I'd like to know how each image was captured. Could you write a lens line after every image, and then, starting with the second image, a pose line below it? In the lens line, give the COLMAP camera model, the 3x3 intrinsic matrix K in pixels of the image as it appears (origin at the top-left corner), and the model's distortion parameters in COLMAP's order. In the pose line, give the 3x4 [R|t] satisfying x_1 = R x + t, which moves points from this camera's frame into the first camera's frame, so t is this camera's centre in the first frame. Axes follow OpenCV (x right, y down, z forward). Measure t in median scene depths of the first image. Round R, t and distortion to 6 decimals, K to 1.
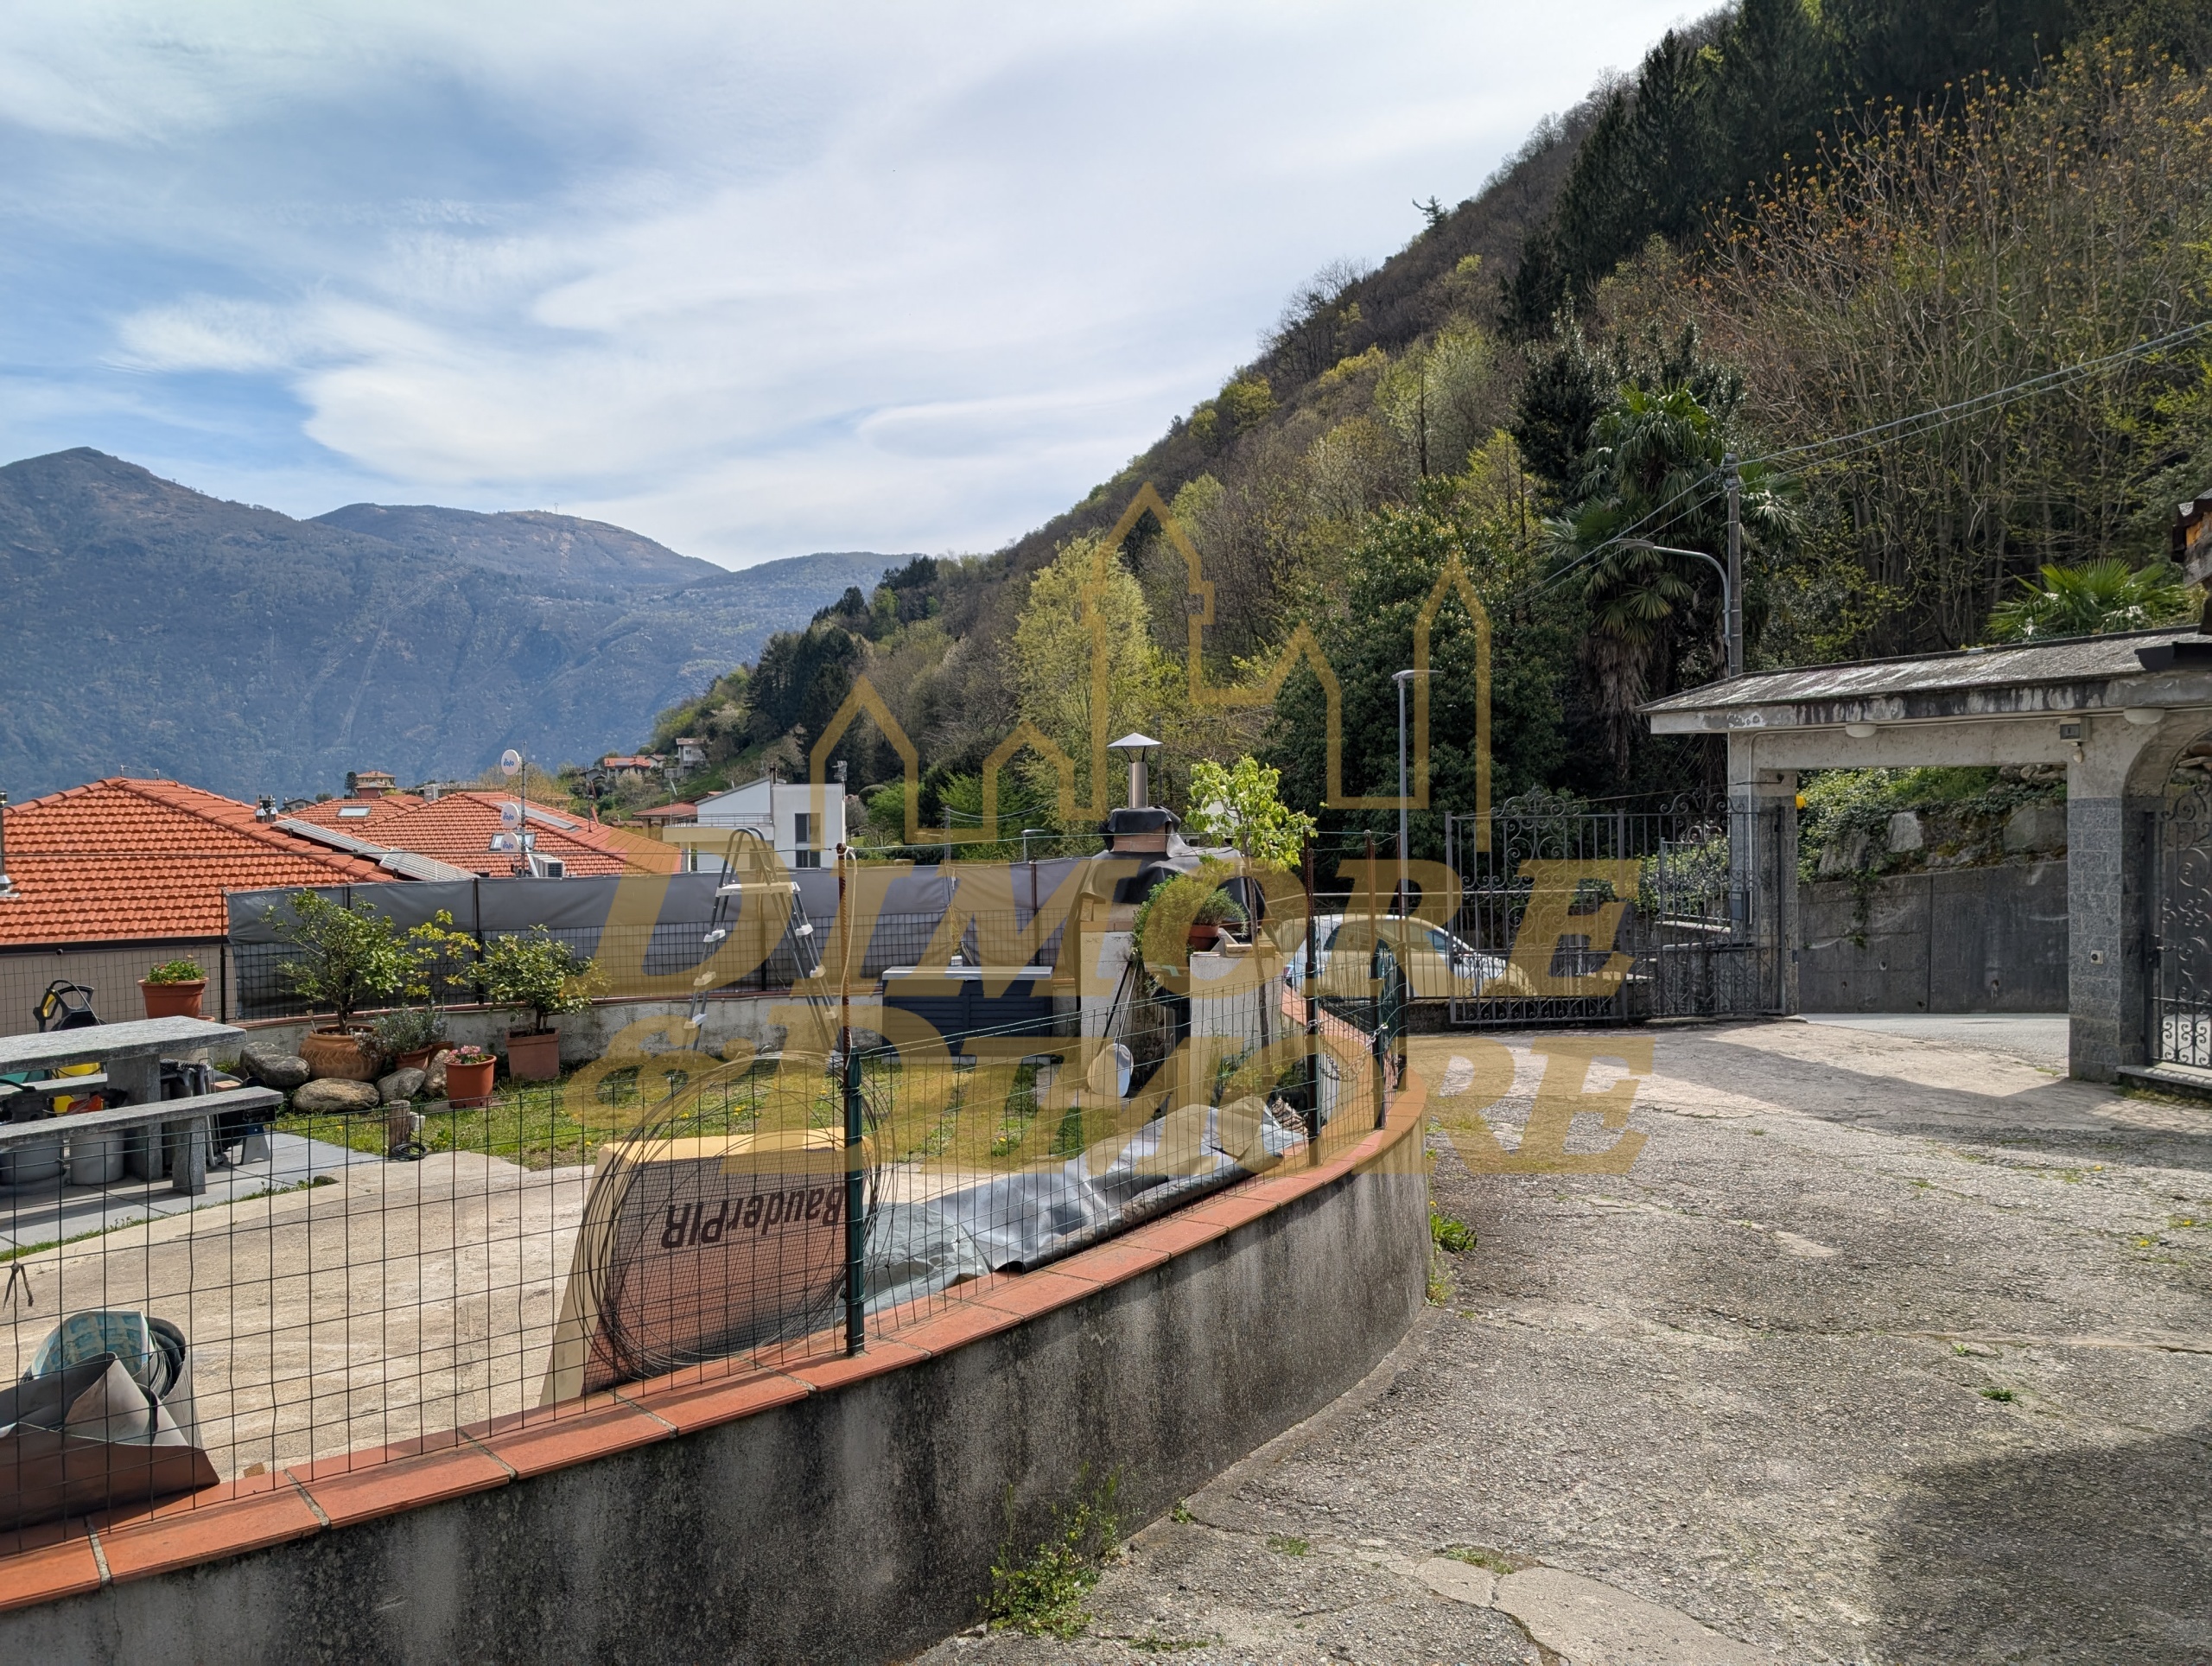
lens RADIAL K [[1601.3, 0, 1083.9], [0, 1601.3, 828.5], [0, 0, 1]] dist [0.068995, -0.044714]
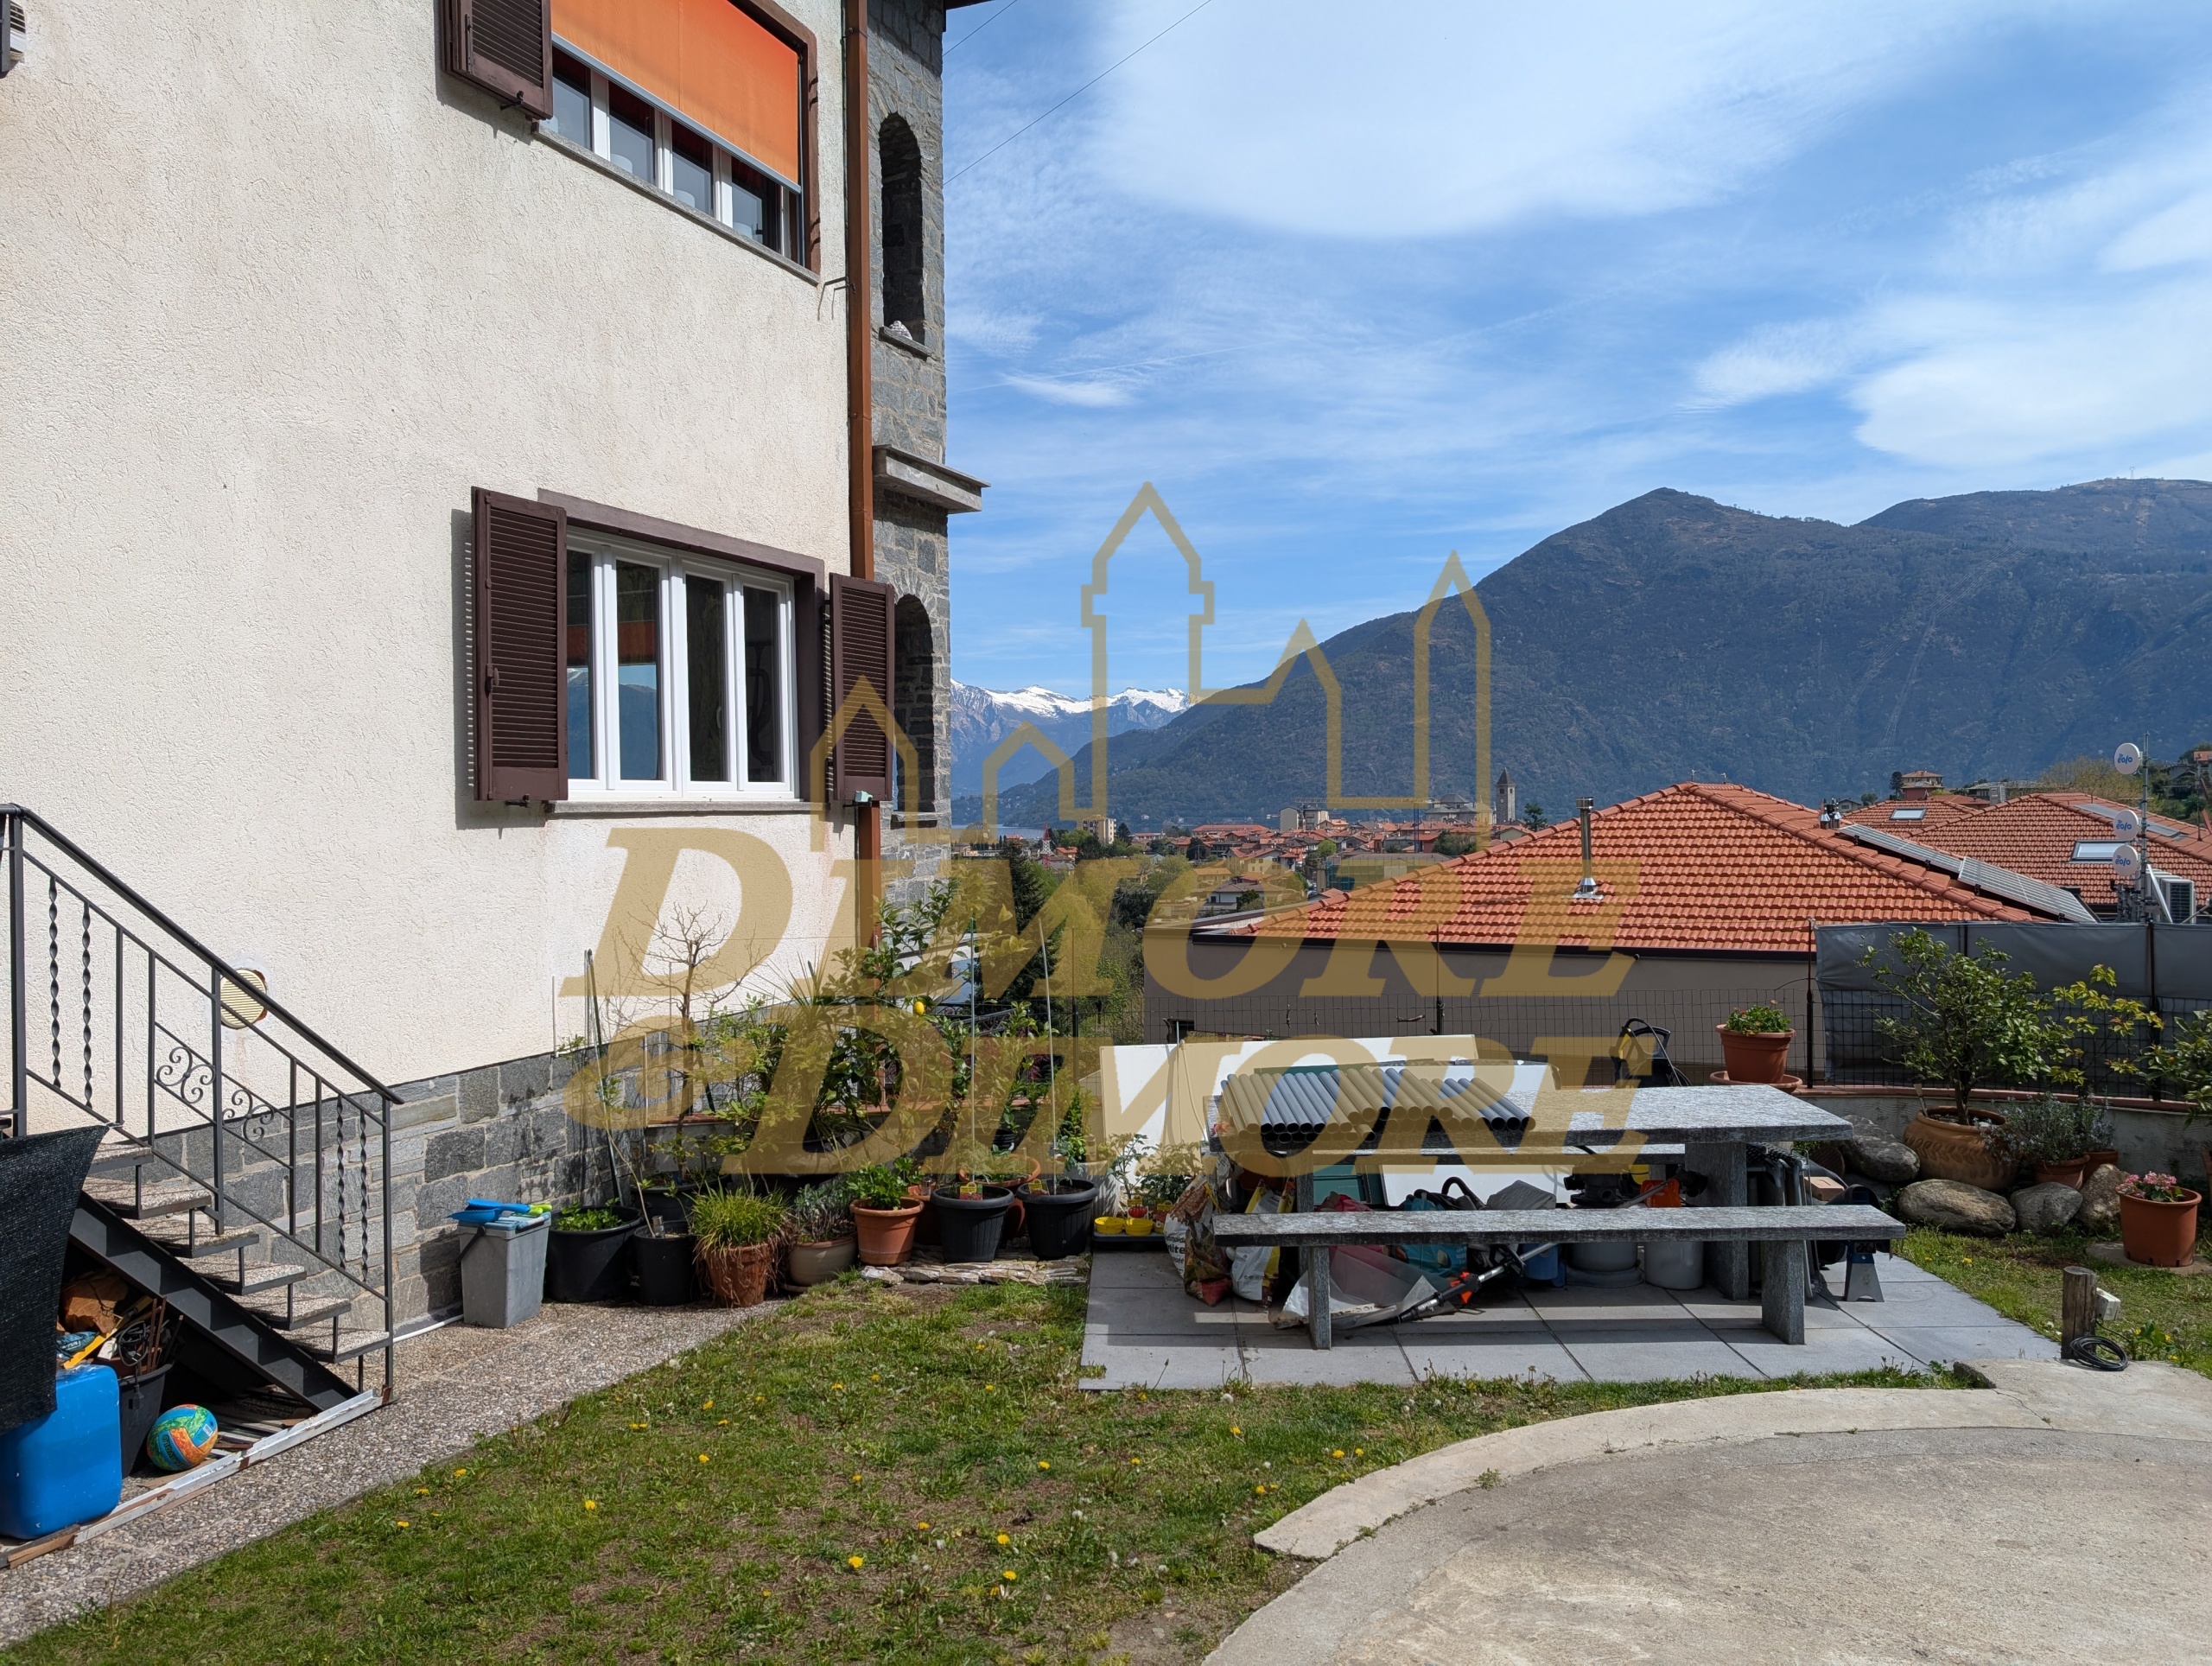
lens RADIAL K [[1582.9, 0, 1104.8], [0, 1582.9, 823.9], [0, 0, 1]] dist [0.020838, -0.006550]
pose [[0.633833, 0.011532, -0.773384, -0.065547], [-0.013387, 0.999903, 0.003938, -0.004647], [0.773354, 0.007858, 0.633926, 0.104562]]
